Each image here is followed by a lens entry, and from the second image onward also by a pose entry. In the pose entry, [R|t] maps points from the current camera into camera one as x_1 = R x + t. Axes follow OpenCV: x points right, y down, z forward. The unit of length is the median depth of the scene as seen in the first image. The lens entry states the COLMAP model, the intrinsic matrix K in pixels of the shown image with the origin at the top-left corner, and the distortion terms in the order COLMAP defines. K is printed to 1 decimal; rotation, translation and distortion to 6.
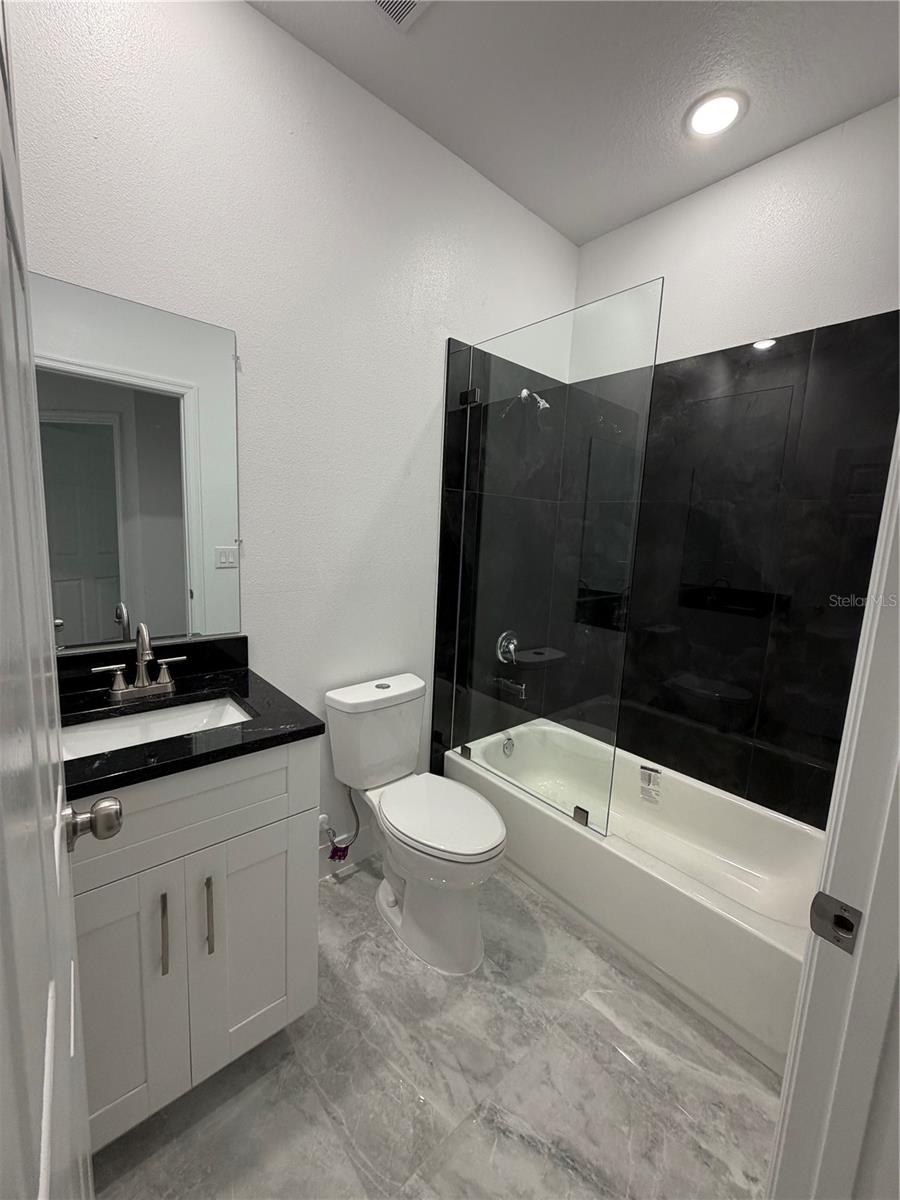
lens RADIAL K [[478.0, 0, 448.9], [0, 478.0, 593.4], [0, 0, 1]] dist [0.001050, -0.000208]
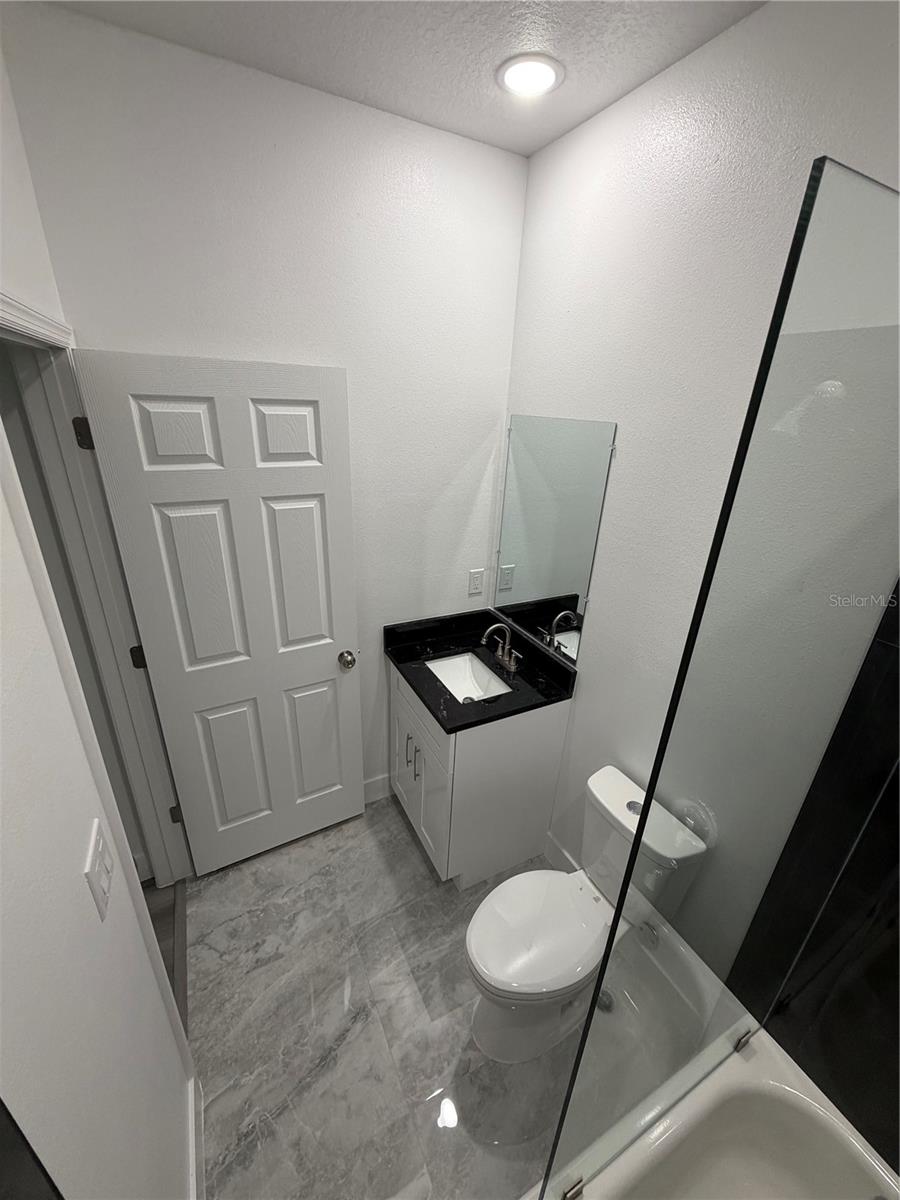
lens RADIAL K [[478.0, 0, 449.7], [0, 478.0, 598.5], [0, 0, 1]] dist [0.001050, -0.000208]
pose [[-0.236134, 0.313529, -0.919750, 0.859182], [-0.192699, 0.912611, 0.360568, -0.551812], [0.952422, 0.262377, -0.155082, 1.005623]]
